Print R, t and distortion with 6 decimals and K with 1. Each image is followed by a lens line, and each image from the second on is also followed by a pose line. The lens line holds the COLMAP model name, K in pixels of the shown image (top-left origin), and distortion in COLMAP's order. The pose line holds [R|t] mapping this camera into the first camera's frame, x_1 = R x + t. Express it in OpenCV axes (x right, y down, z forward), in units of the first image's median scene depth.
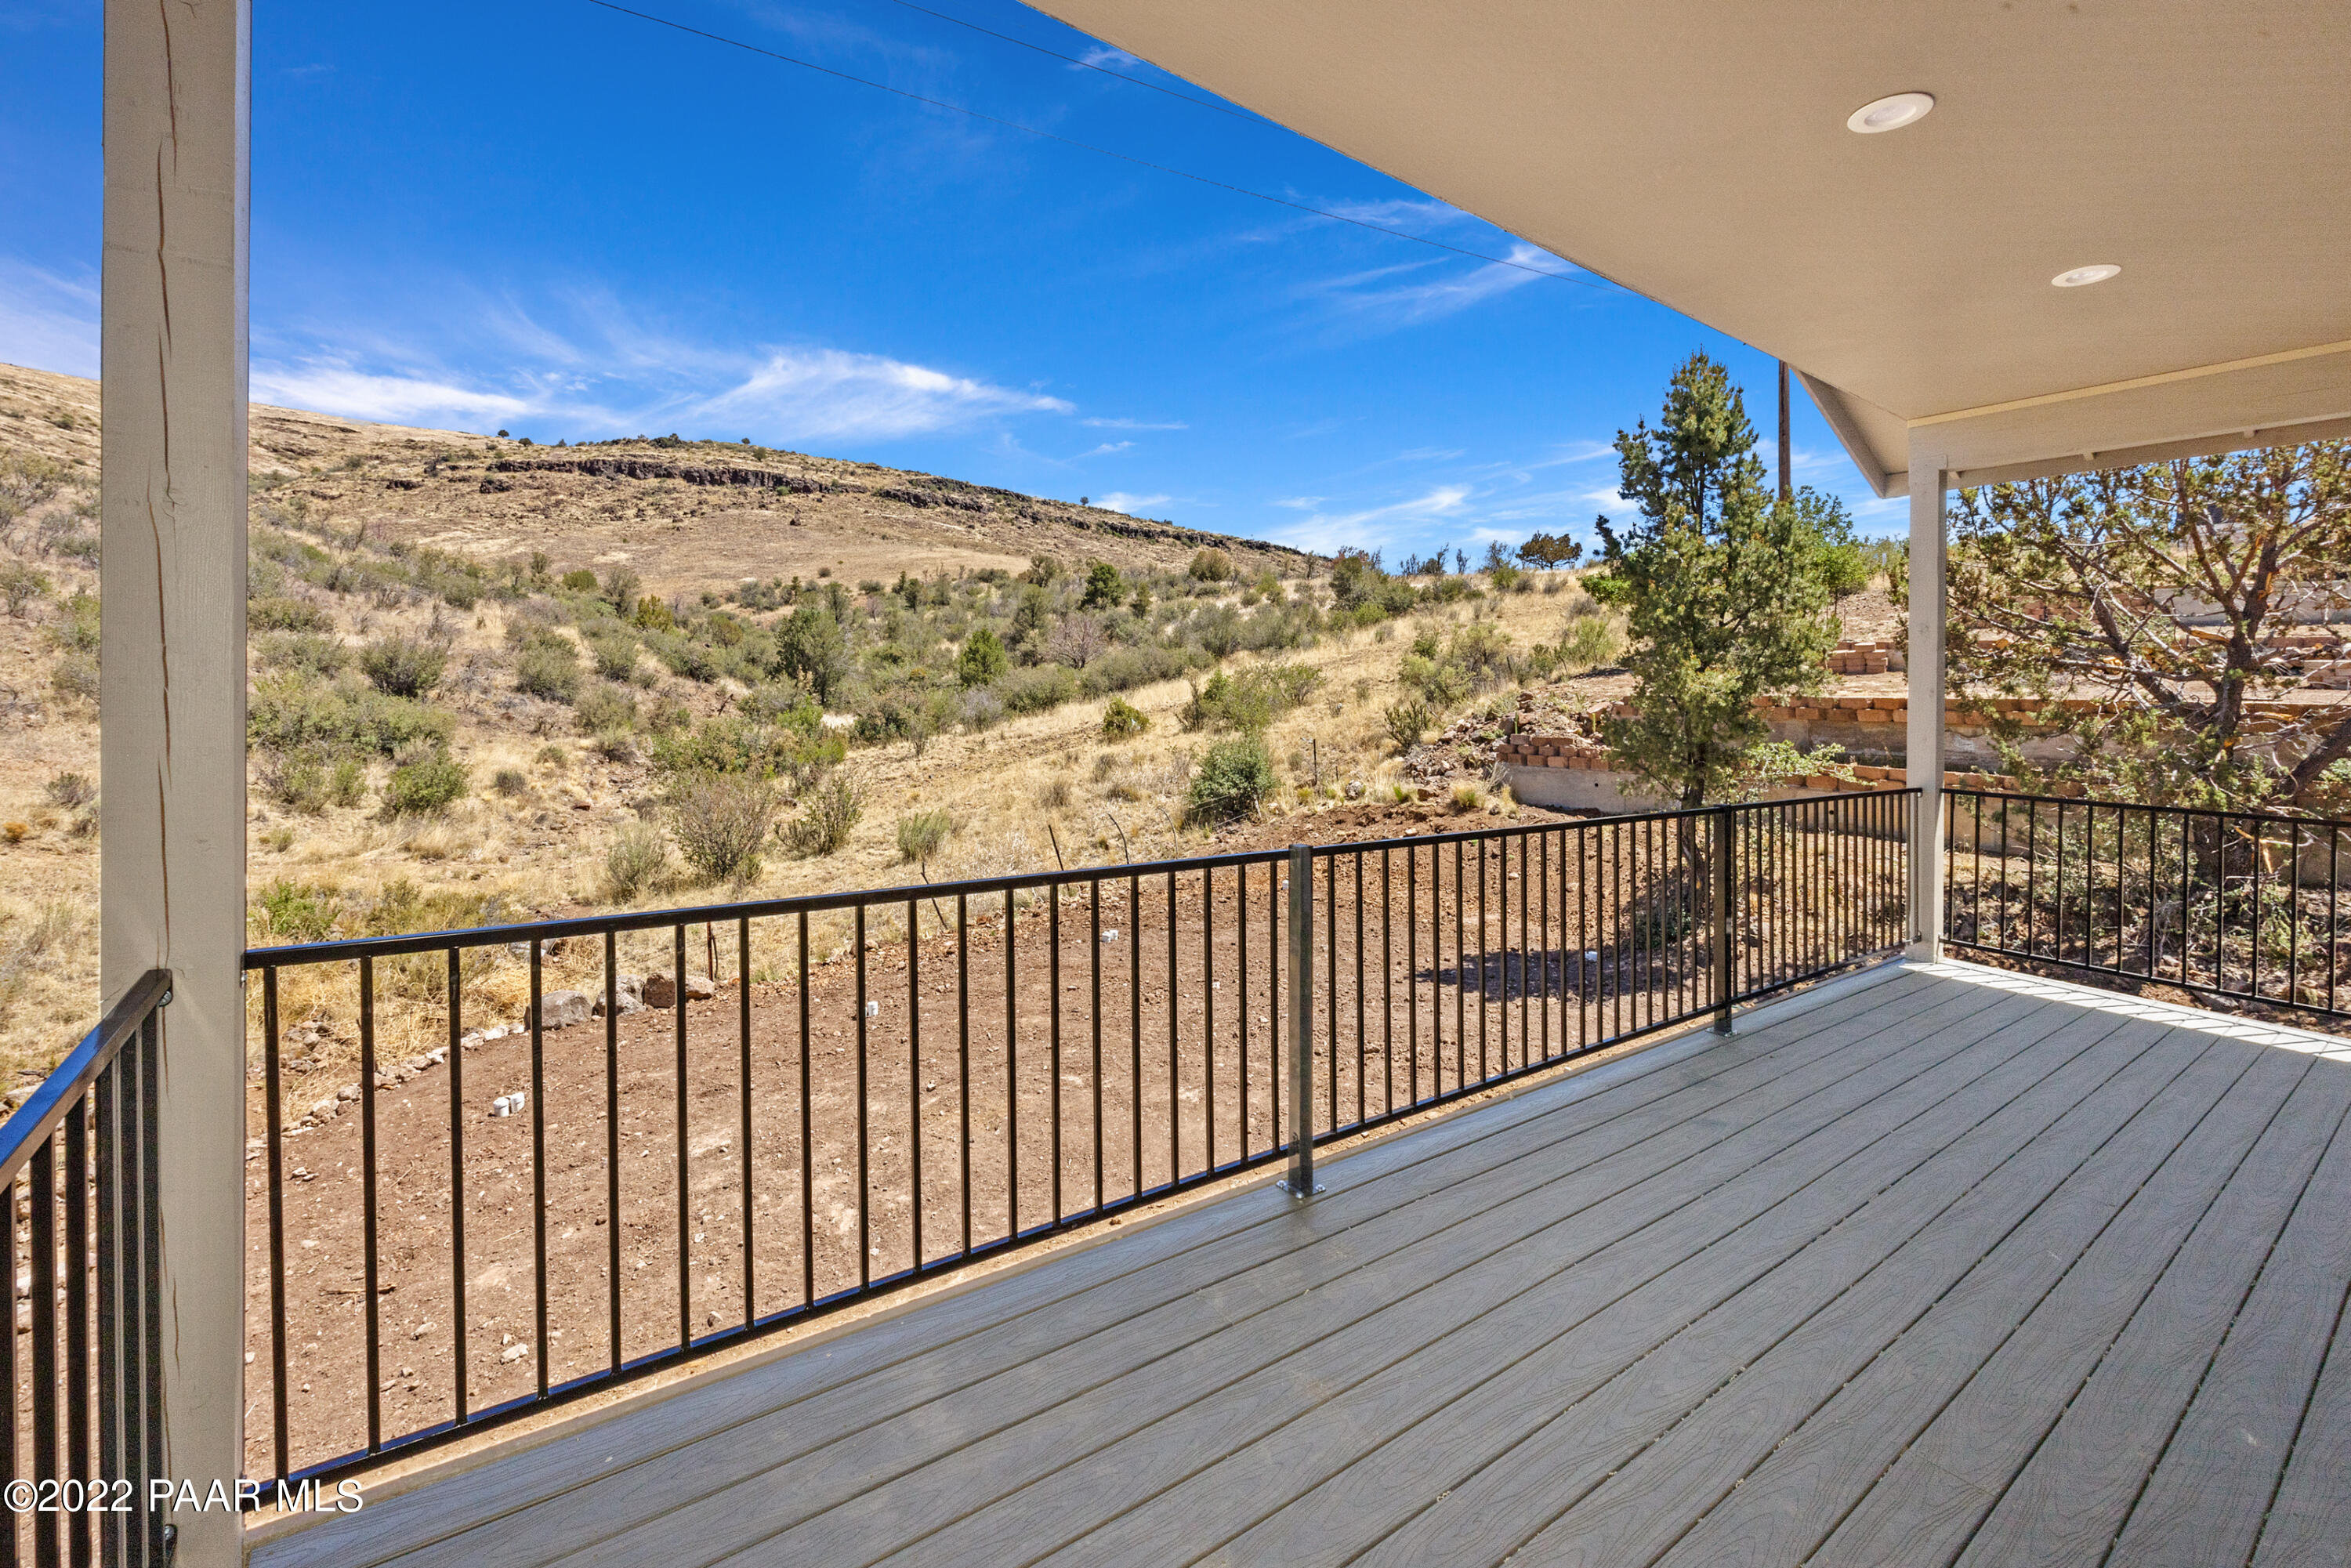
lens RADIAL K [[1002.8, 0, 1105.8], [0, 1002.8, 759.6], [0, 0, 1]] dist [0.000339, -0.001186]
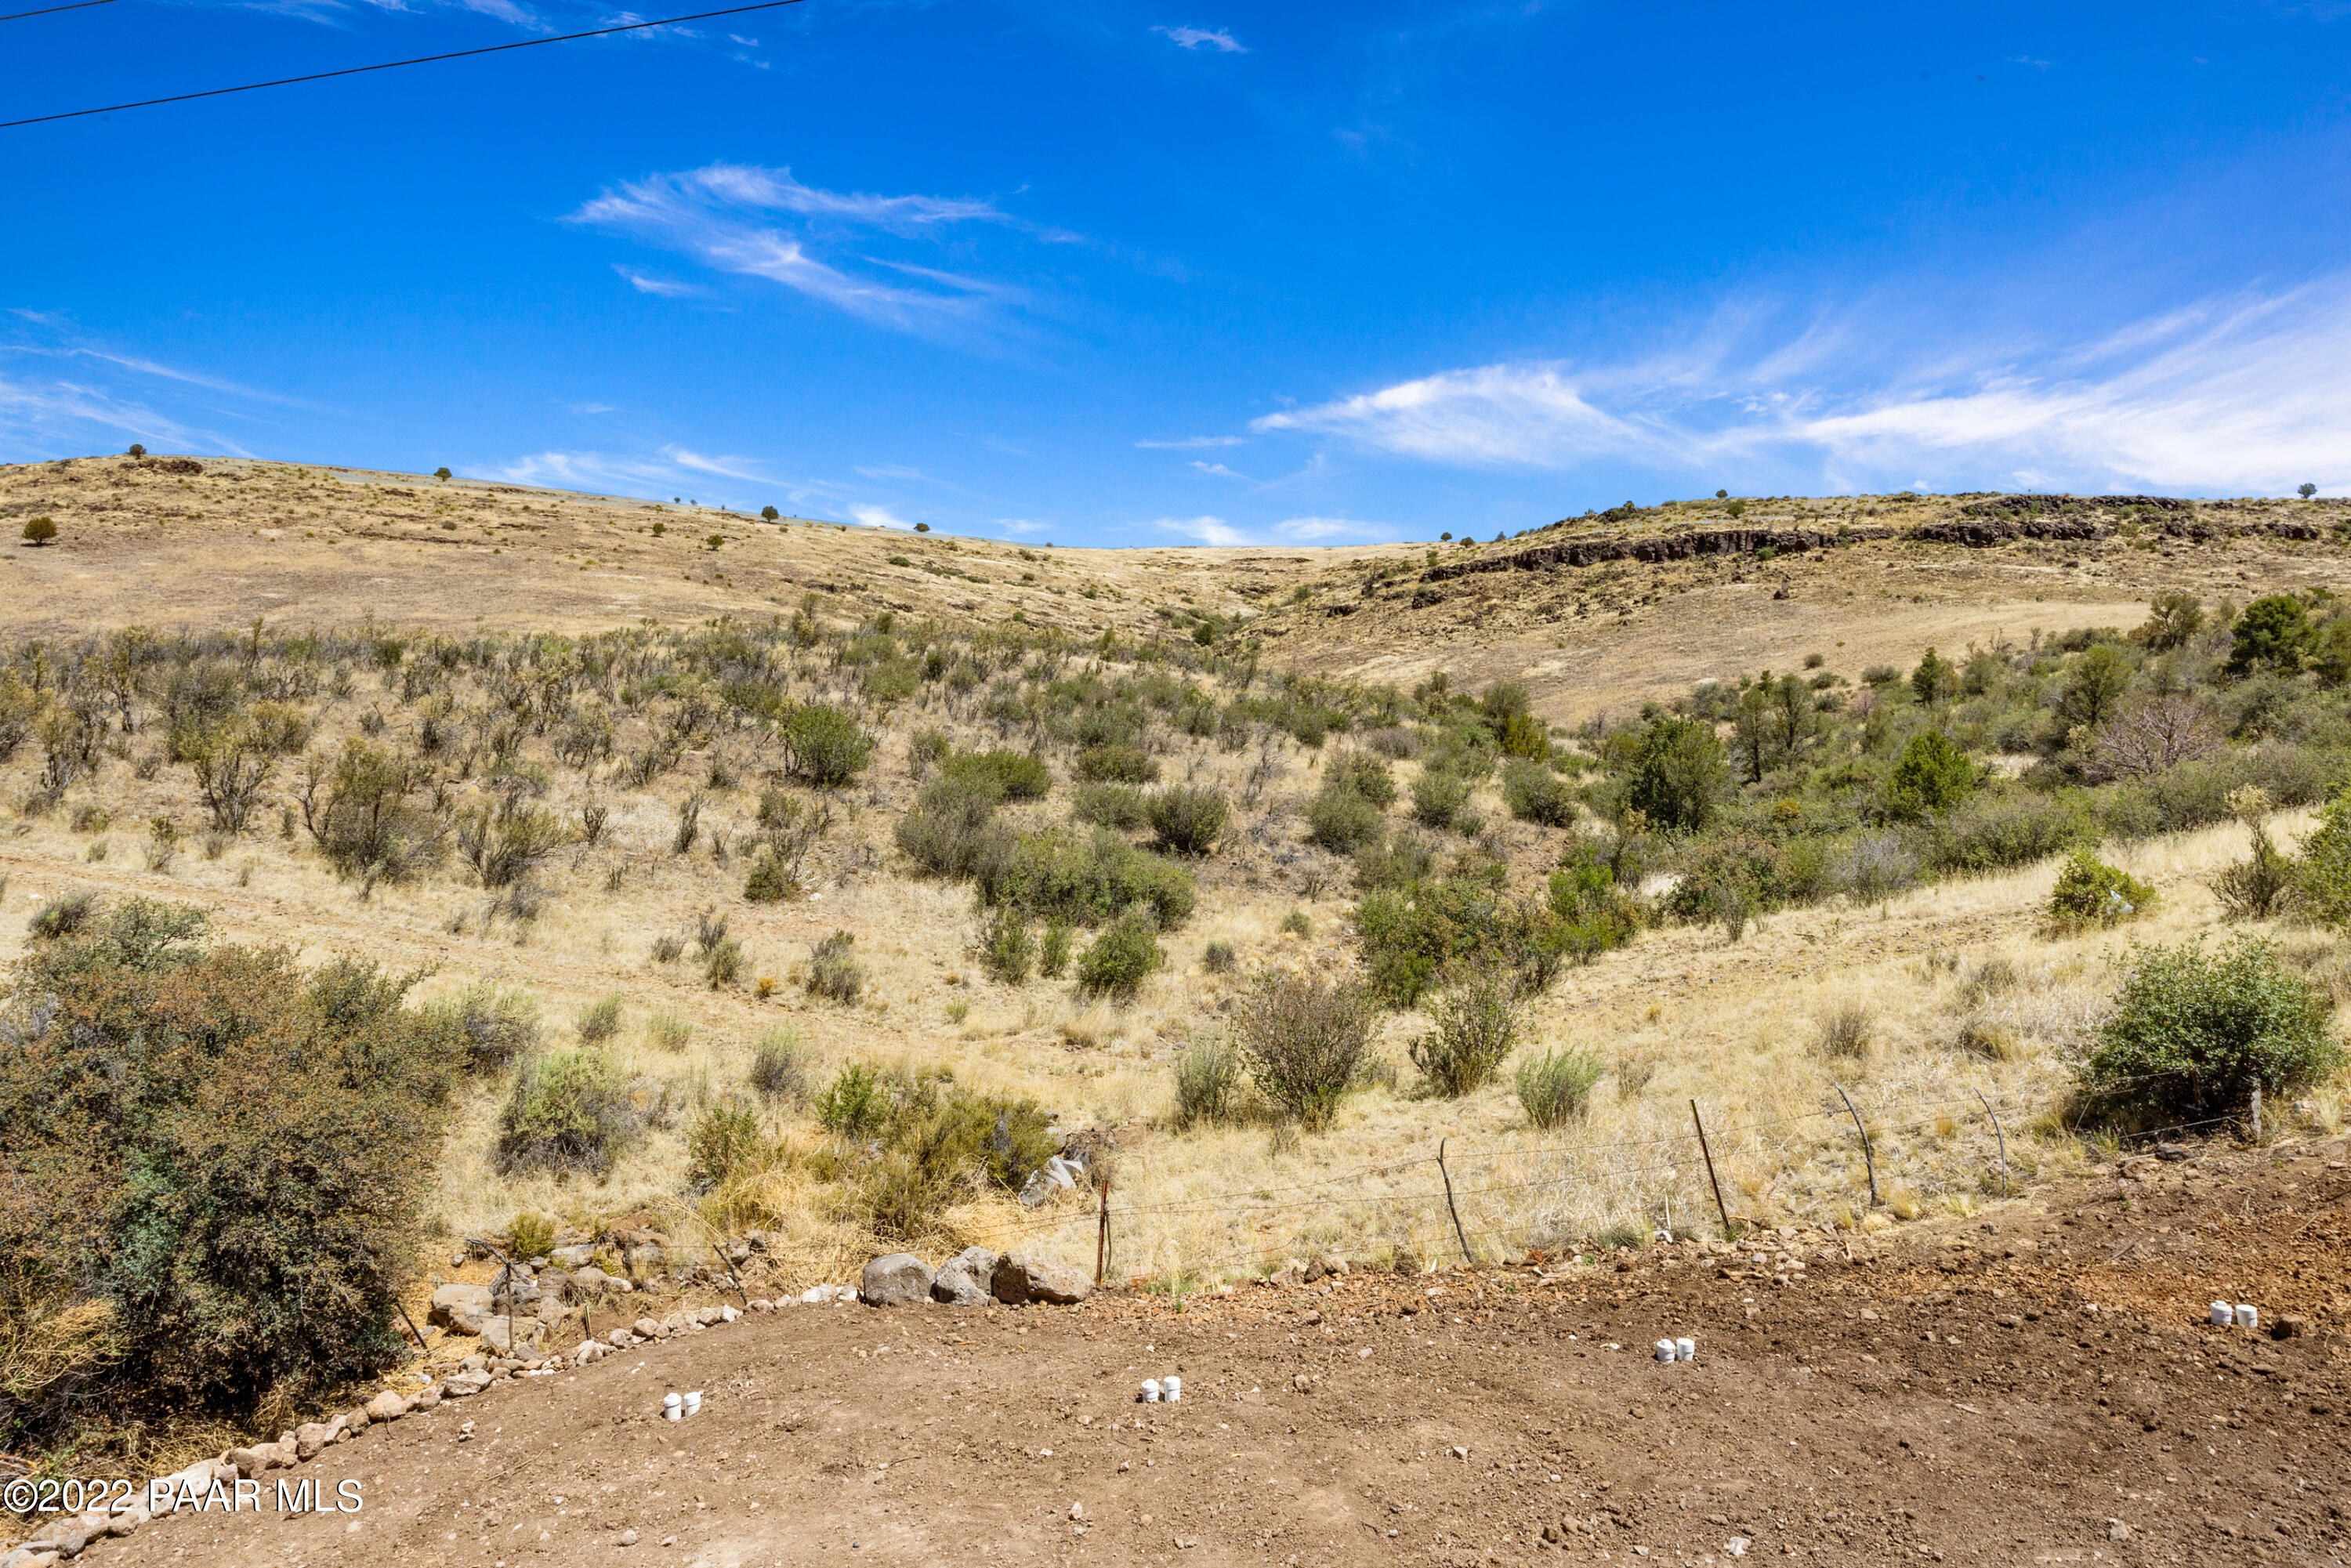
lens RADIAL K [[1361.7, 0, 1216.1], [0, 1361.7, 797.5], [0, 0, 1]] dist [-0.012940, 0.000561]
pose [[0.739489, -0.031775, -0.672419, 0.079177], [-0.030984, 0.996220, -0.081151, -0.008483], [0.672455, 0.080845, 0.735709, 0.085804]]
